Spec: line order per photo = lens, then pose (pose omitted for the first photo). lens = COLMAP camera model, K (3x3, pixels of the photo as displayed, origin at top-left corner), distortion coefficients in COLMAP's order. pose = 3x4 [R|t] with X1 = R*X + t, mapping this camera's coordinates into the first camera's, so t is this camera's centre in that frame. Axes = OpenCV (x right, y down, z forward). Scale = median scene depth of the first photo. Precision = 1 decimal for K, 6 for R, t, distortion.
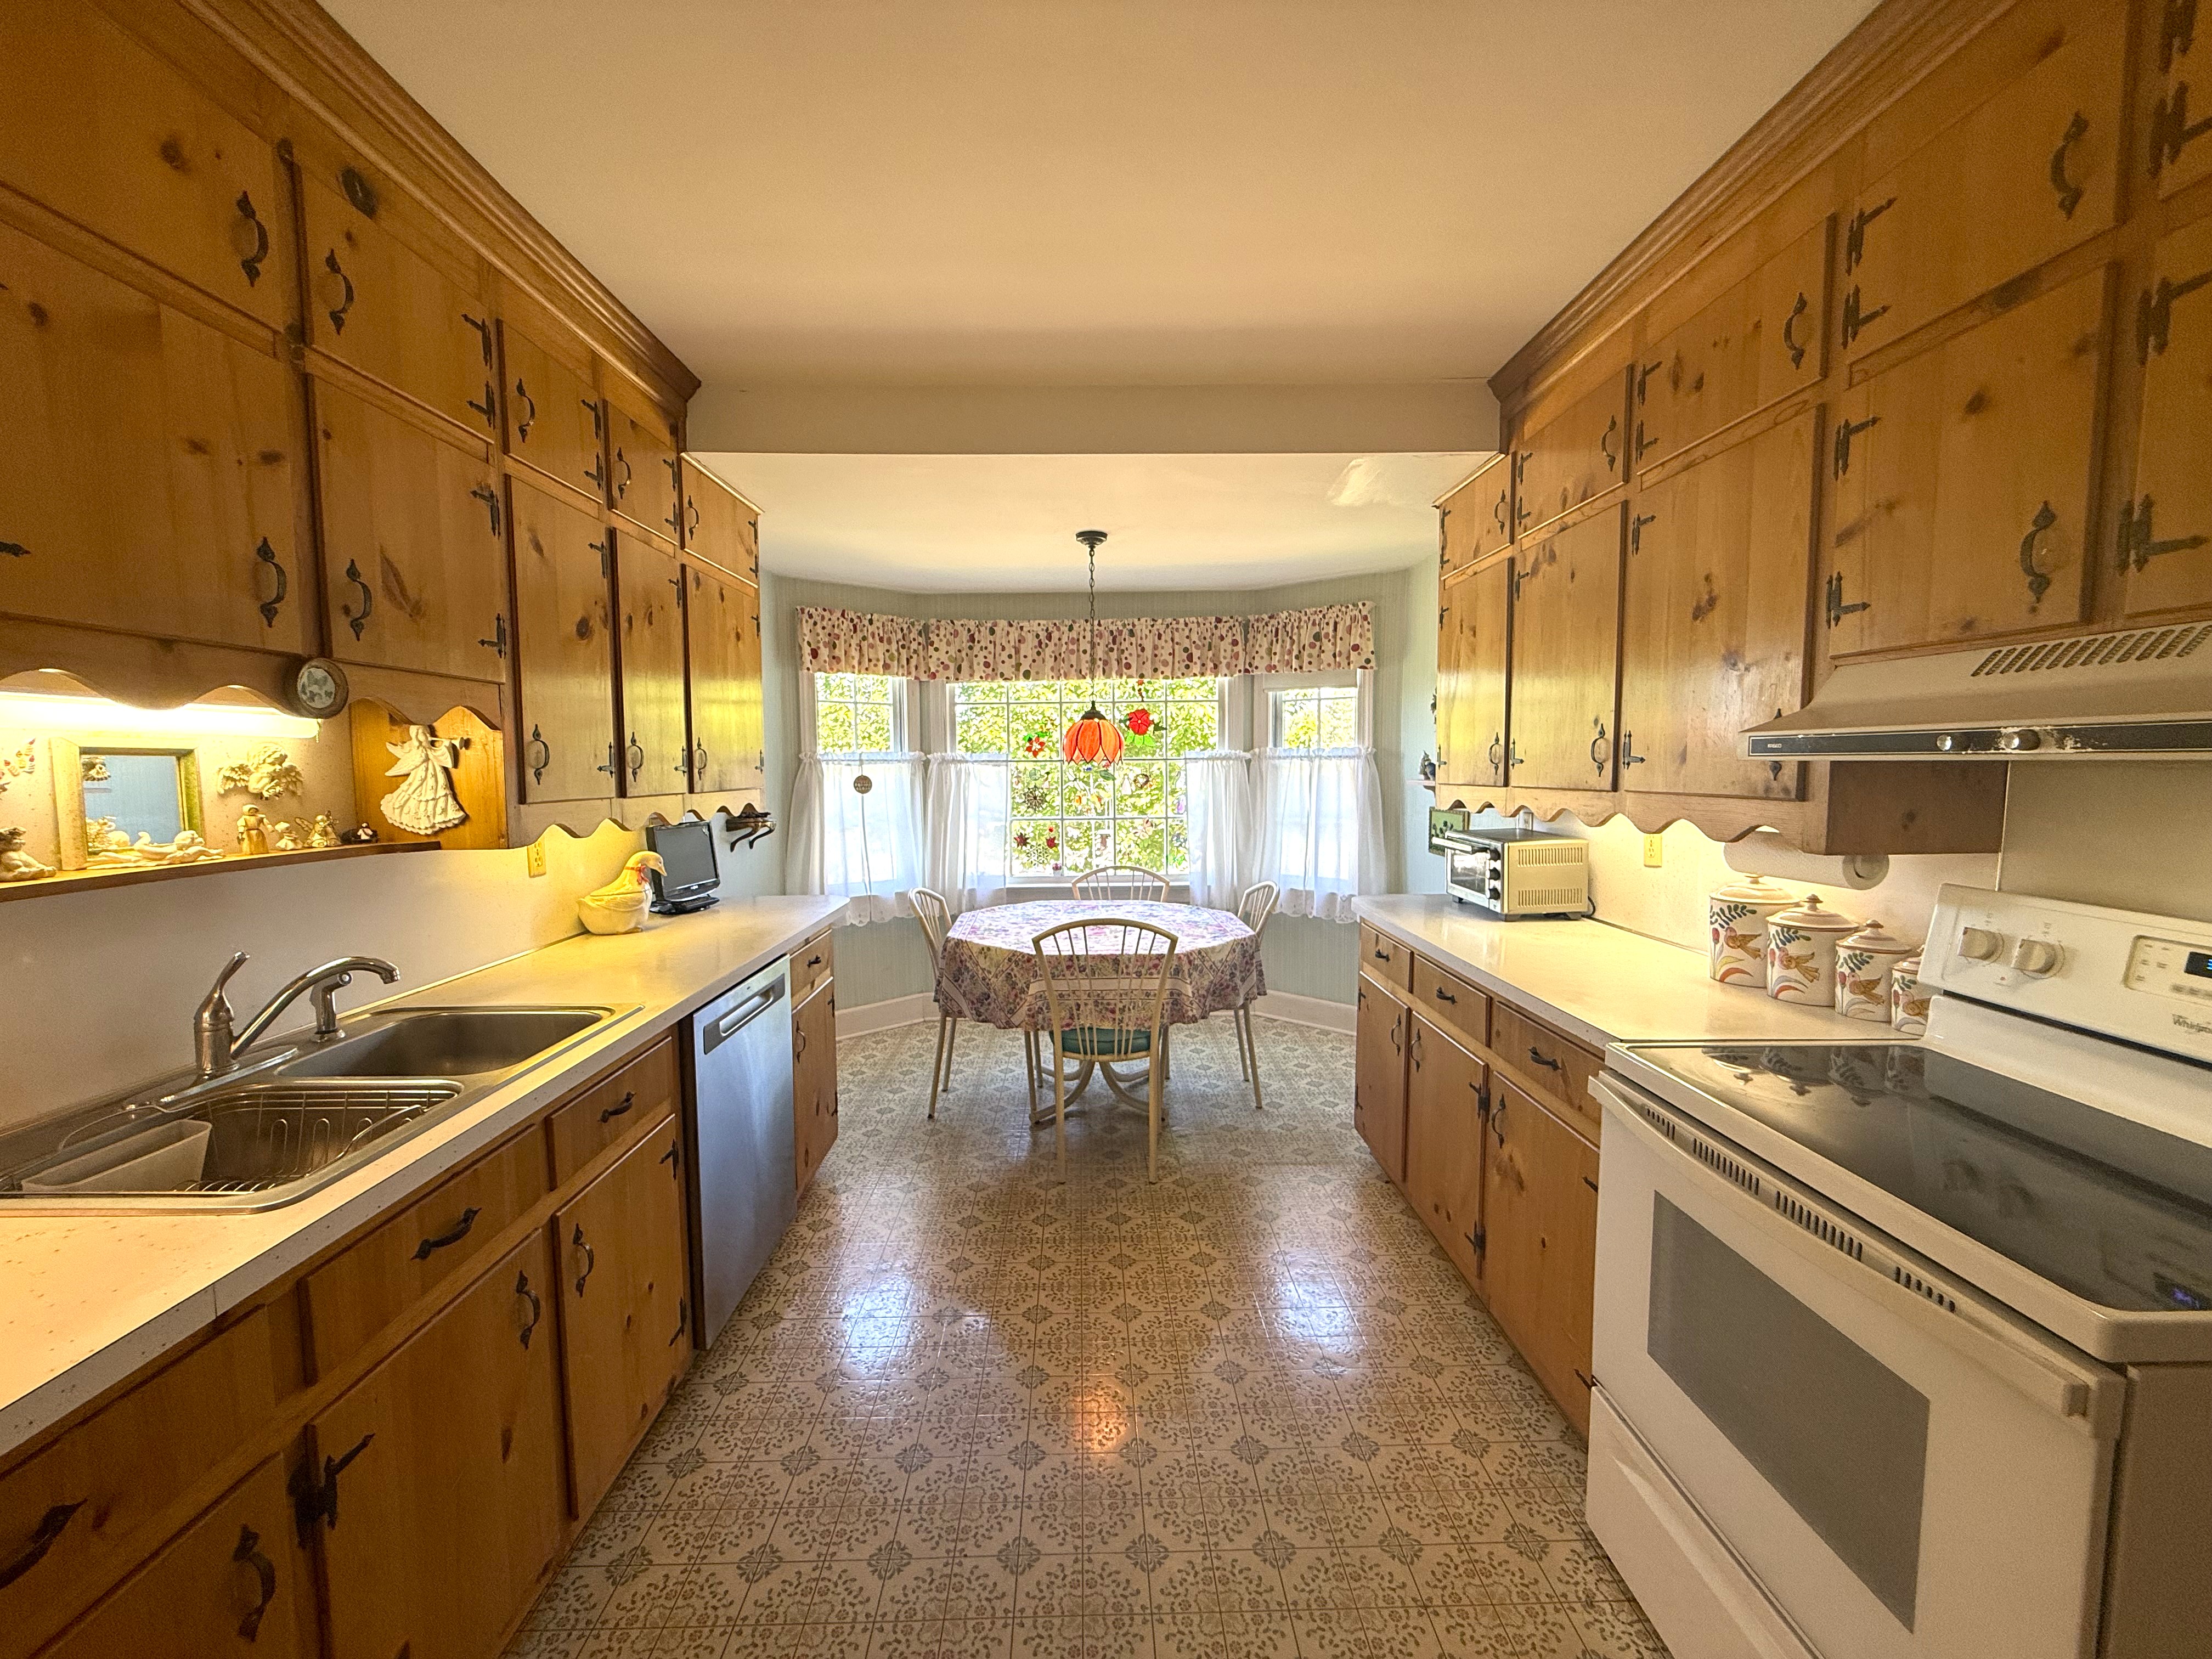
lens RADIAL K [[881.4, 0, 1105.1], [0, 881.4, 833.0], [0, 0, 1]] dist [0.001350, -0.000595]
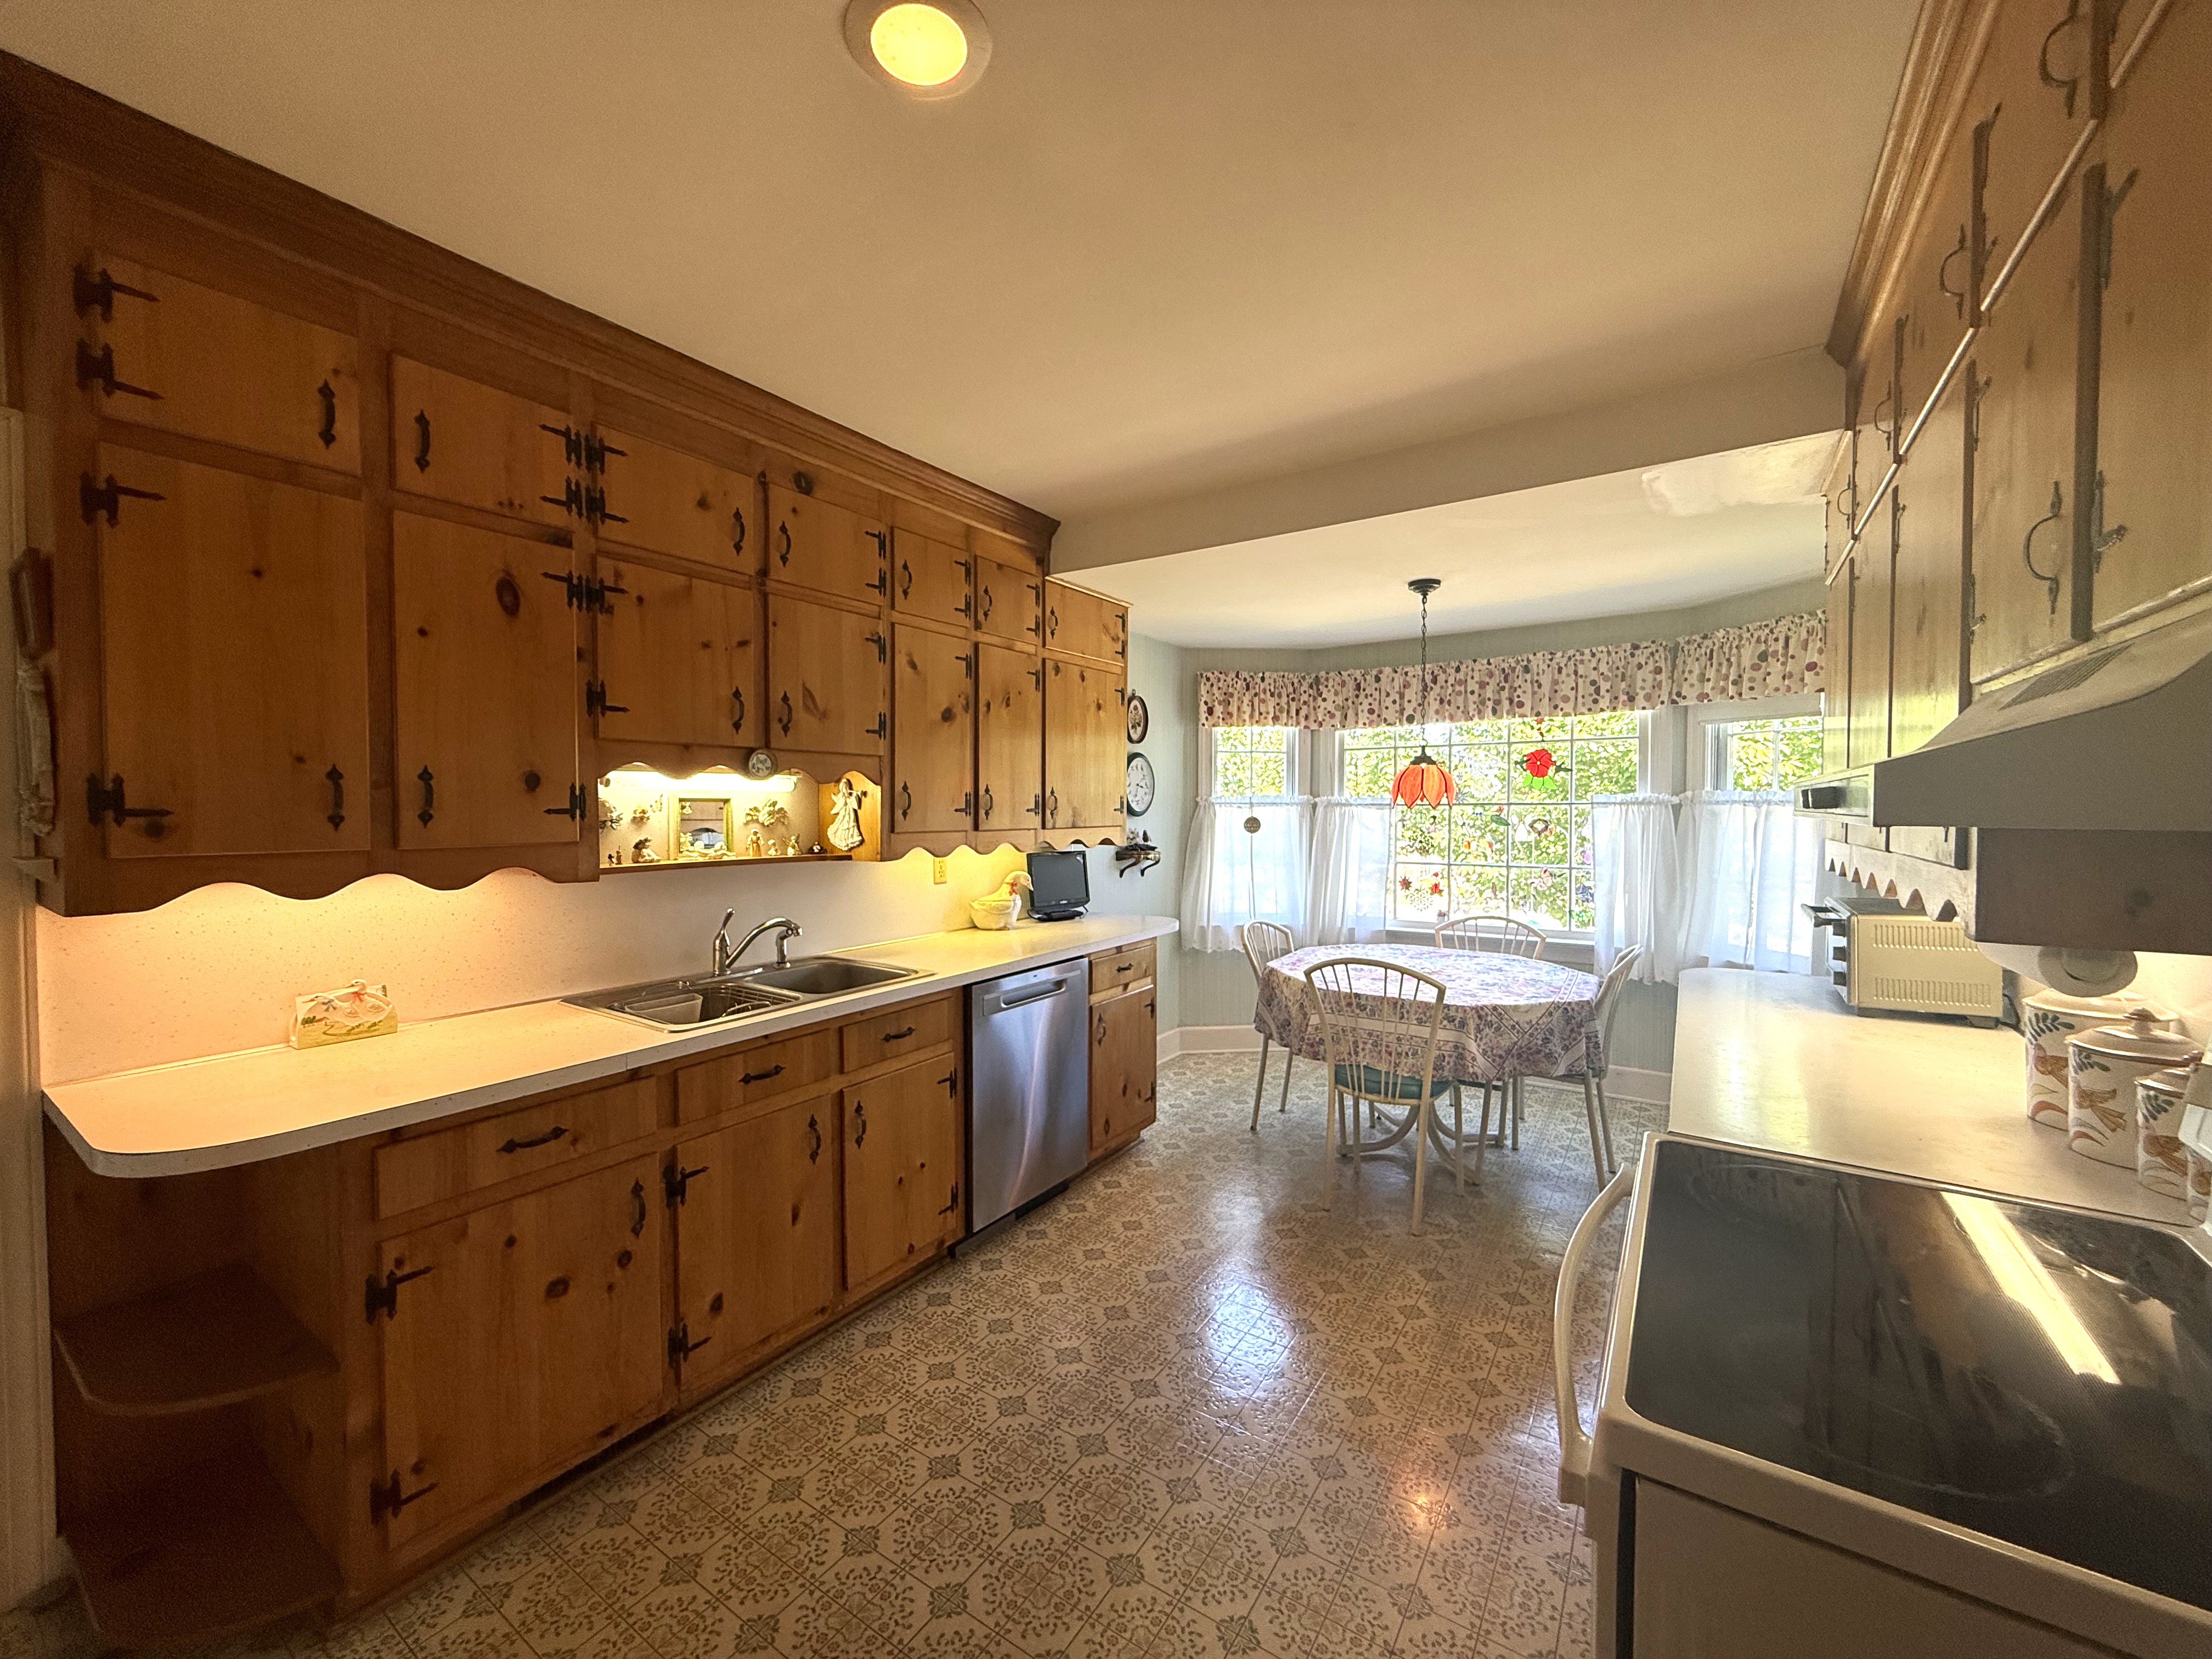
lens RADIAL K [[881.4, 0, 1096.1], [0, 881.4, 835.4], [0, 0, 1]] dist [0.001350, -0.000595]
pose [[0.818379, 0.026215, -0.574081, 0.351028], [-0.050747, 0.998353, -0.026753, -0.004044], [0.572434, 0.051027, 0.818361, -0.036000]]
